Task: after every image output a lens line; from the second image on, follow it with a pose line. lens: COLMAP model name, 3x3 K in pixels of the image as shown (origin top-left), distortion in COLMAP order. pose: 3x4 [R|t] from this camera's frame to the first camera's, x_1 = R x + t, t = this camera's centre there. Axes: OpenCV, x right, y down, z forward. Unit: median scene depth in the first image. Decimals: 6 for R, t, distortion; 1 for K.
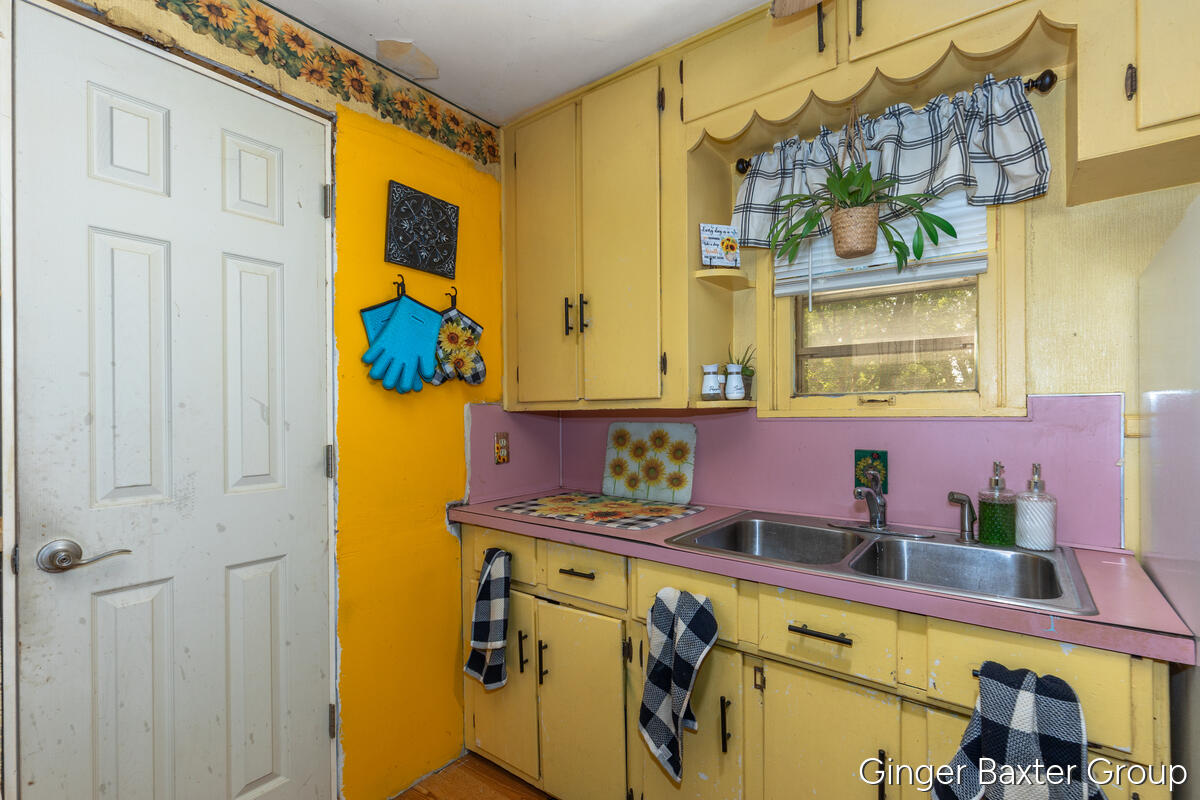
lens RADIAL K [[554.0, 0, 600.5], [0, 554.0, 404.5], [0, 0, 1]] dist [-0.004053, 0.000499]
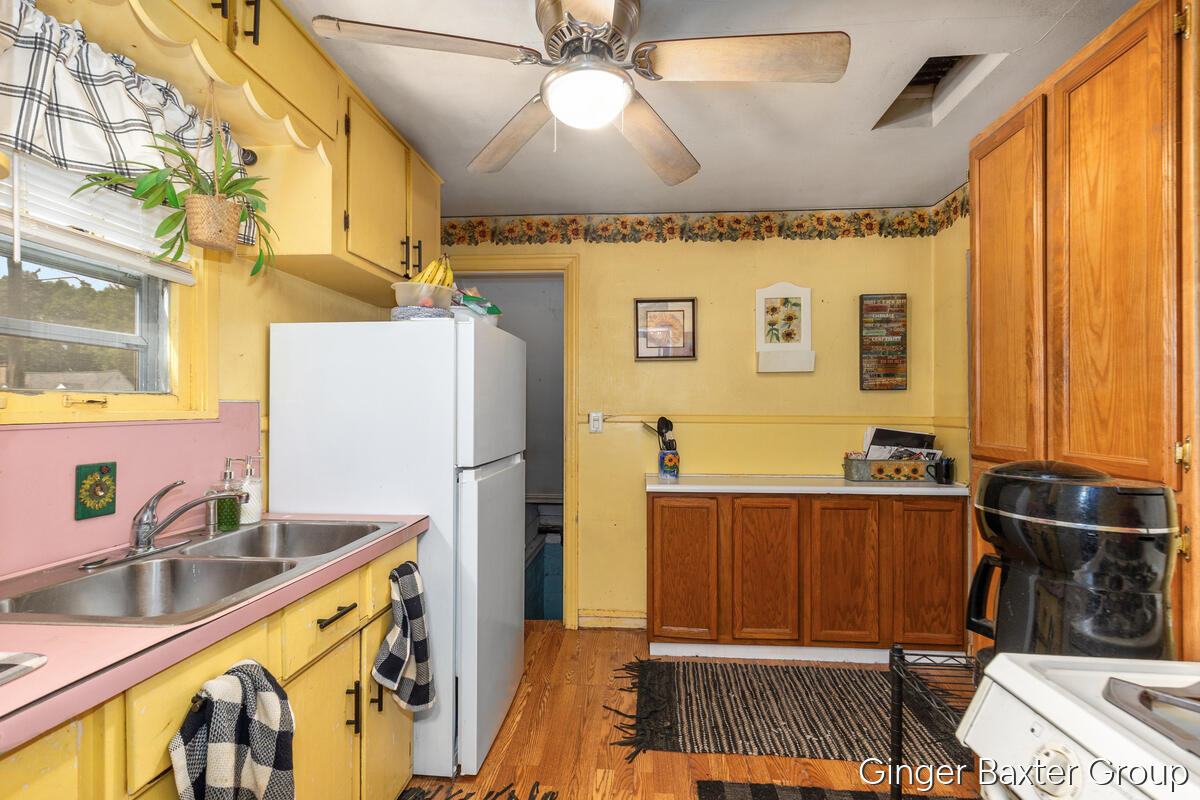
lens RADIAL K [[554.0, 0, 601.0], [0, 554.0, 408.6], [0, 0, 1]] dist [-0.004053, 0.000499]
pose [[-0.524856, 0.012912, 0.851093, -0.646069], [0.001024, 0.999894, -0.014539, 0.015911], [-0.851190, -0.006759, -0.524814, 0.872277]]
